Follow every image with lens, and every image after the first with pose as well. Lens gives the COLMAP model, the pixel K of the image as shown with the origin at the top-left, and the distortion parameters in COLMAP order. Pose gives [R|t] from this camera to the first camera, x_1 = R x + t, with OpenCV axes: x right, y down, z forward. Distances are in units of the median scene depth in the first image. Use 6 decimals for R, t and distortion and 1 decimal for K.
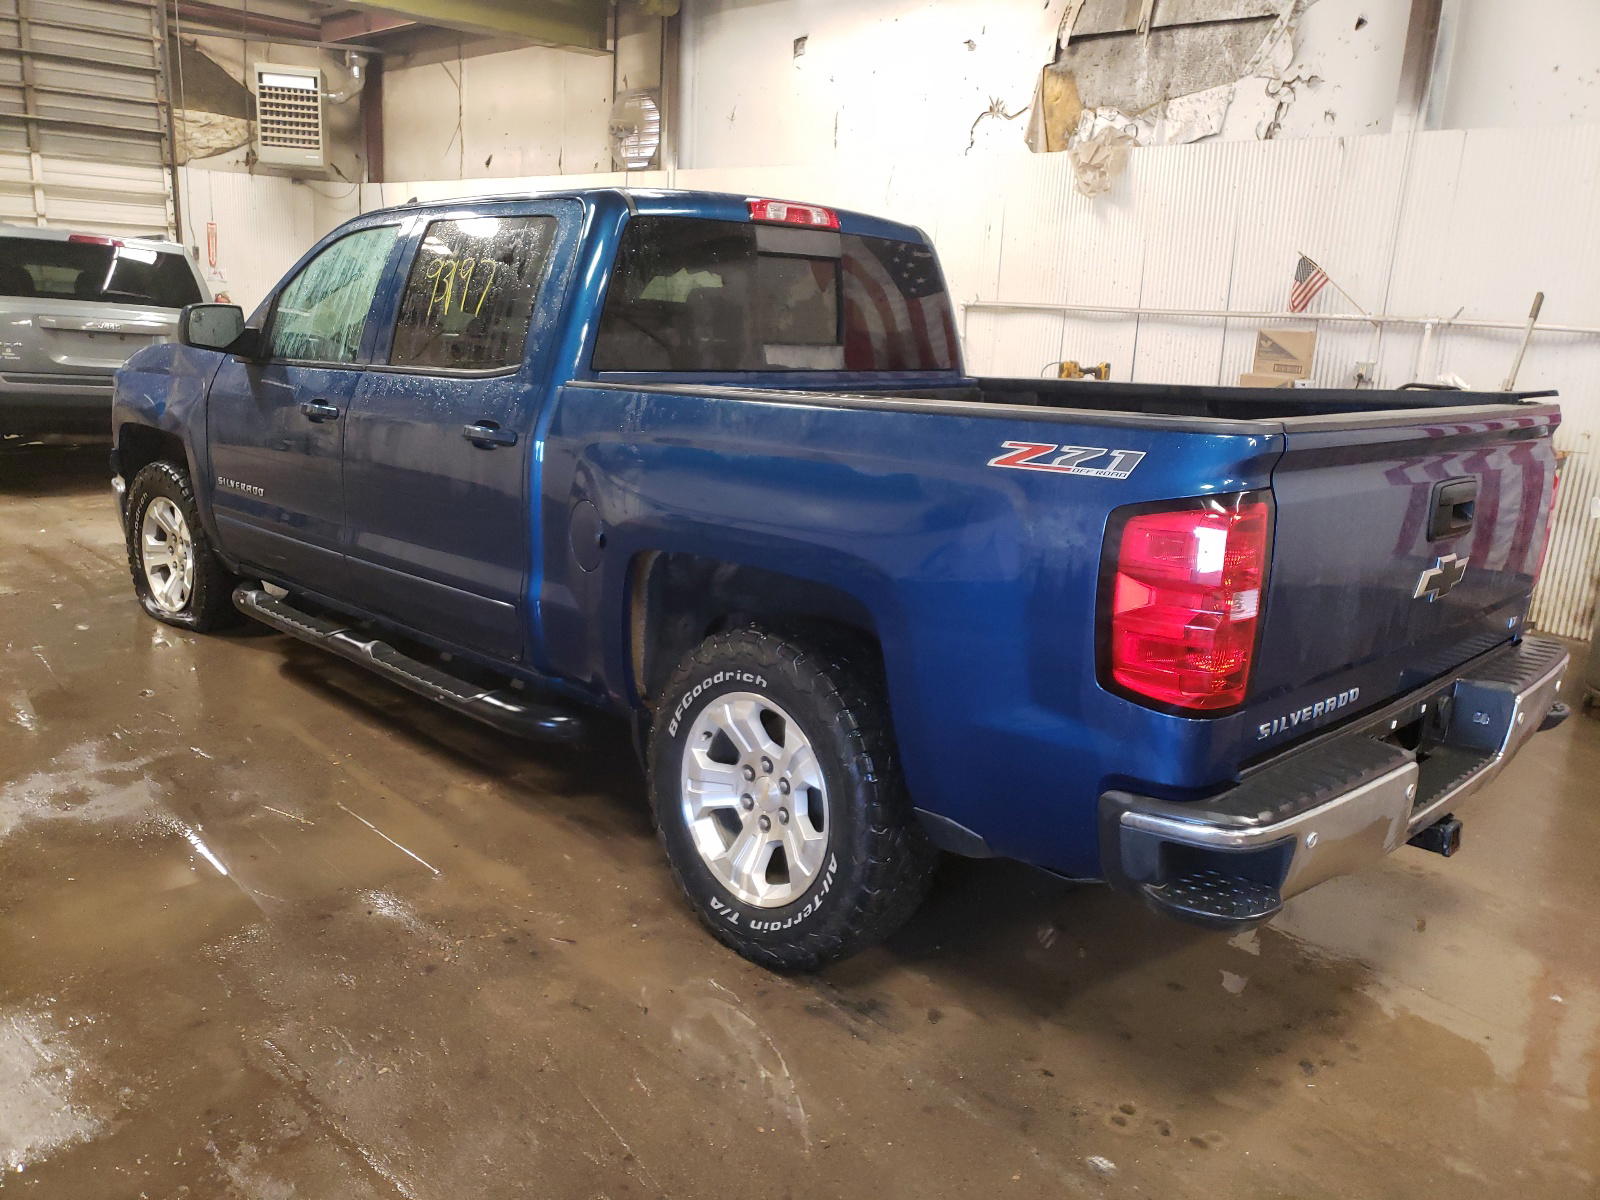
lens RADIAL K [[1279.7, 0, 770.0], [0, 1279.7, 594.9], [0, 0, 1]] dist [0.005097, 0.077071]
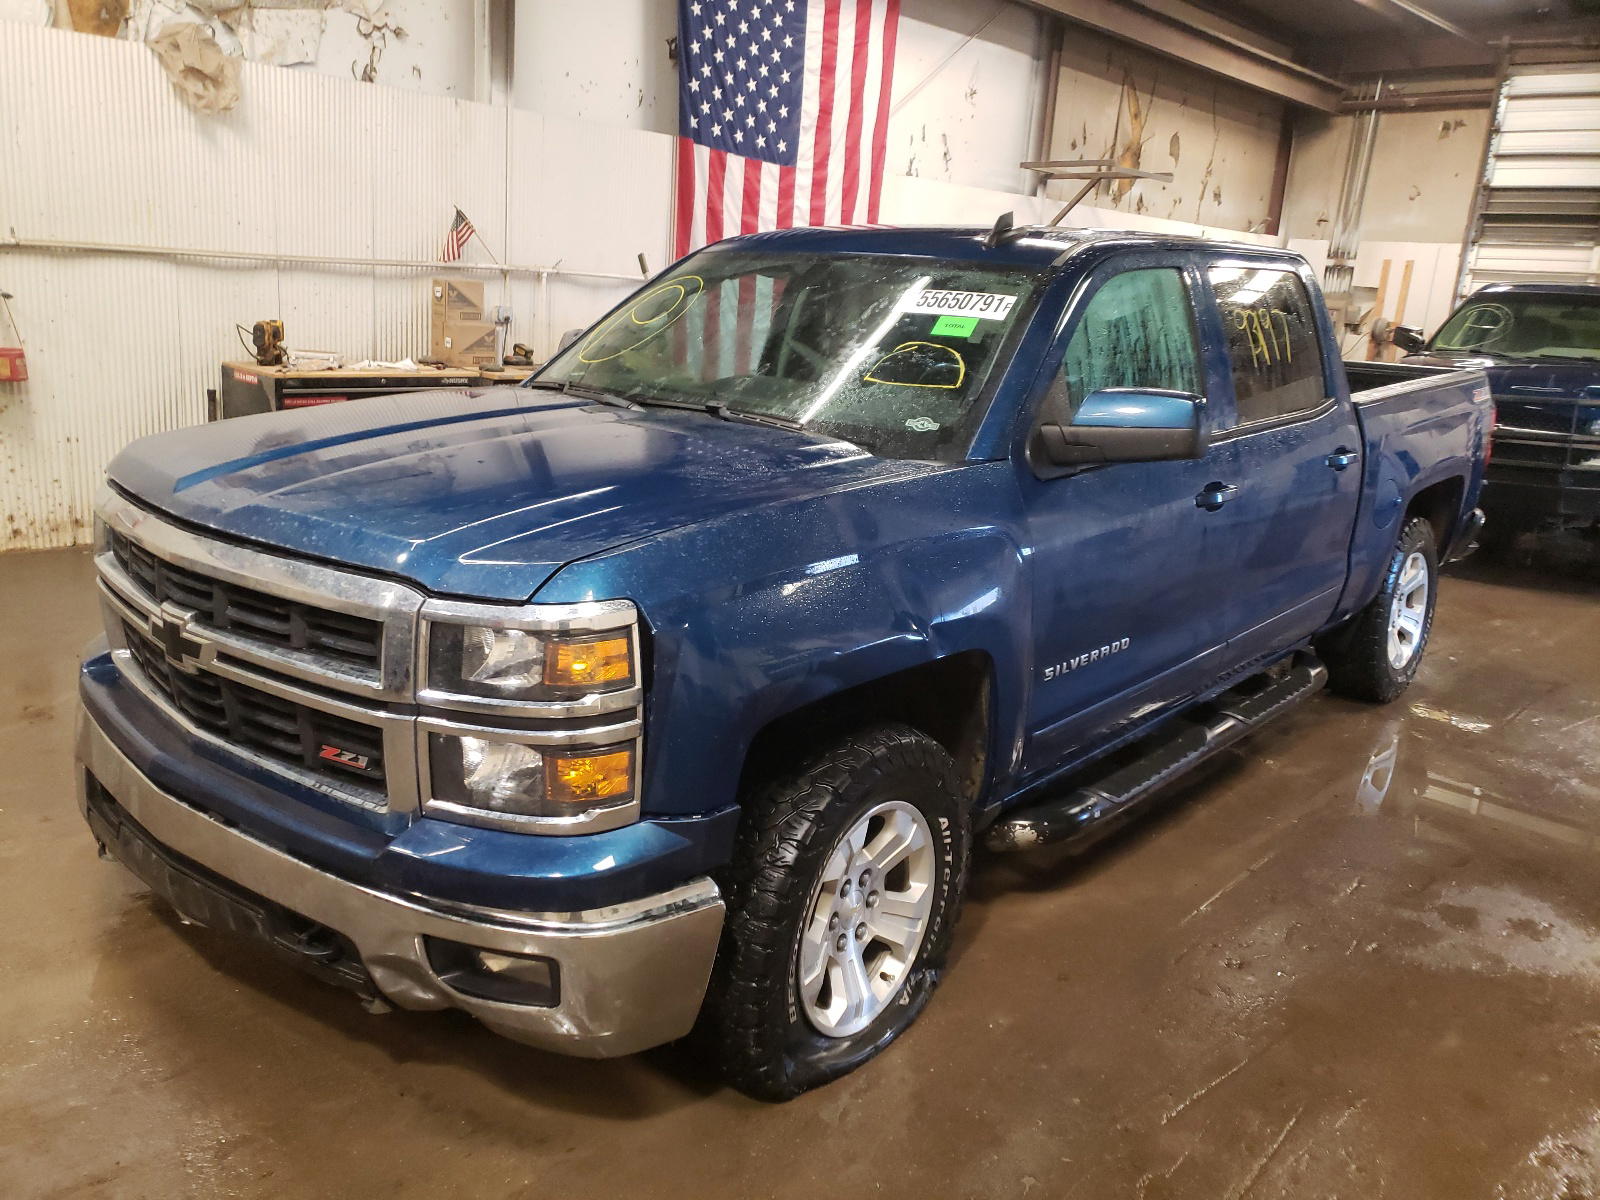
lens RADIAL K [[1279.7, 0, 770.0], [0, 1279.7, 594.9], [0, 0, 1]] dist [0.005097, 0.077071]
pose [[-0.071855, -0.294395, 0.952979, -0.704408], [0.168945, 0.938050, 0.302522, -0.236992], [-0.983003, 0.182738, -0.017667, 0.804906]]
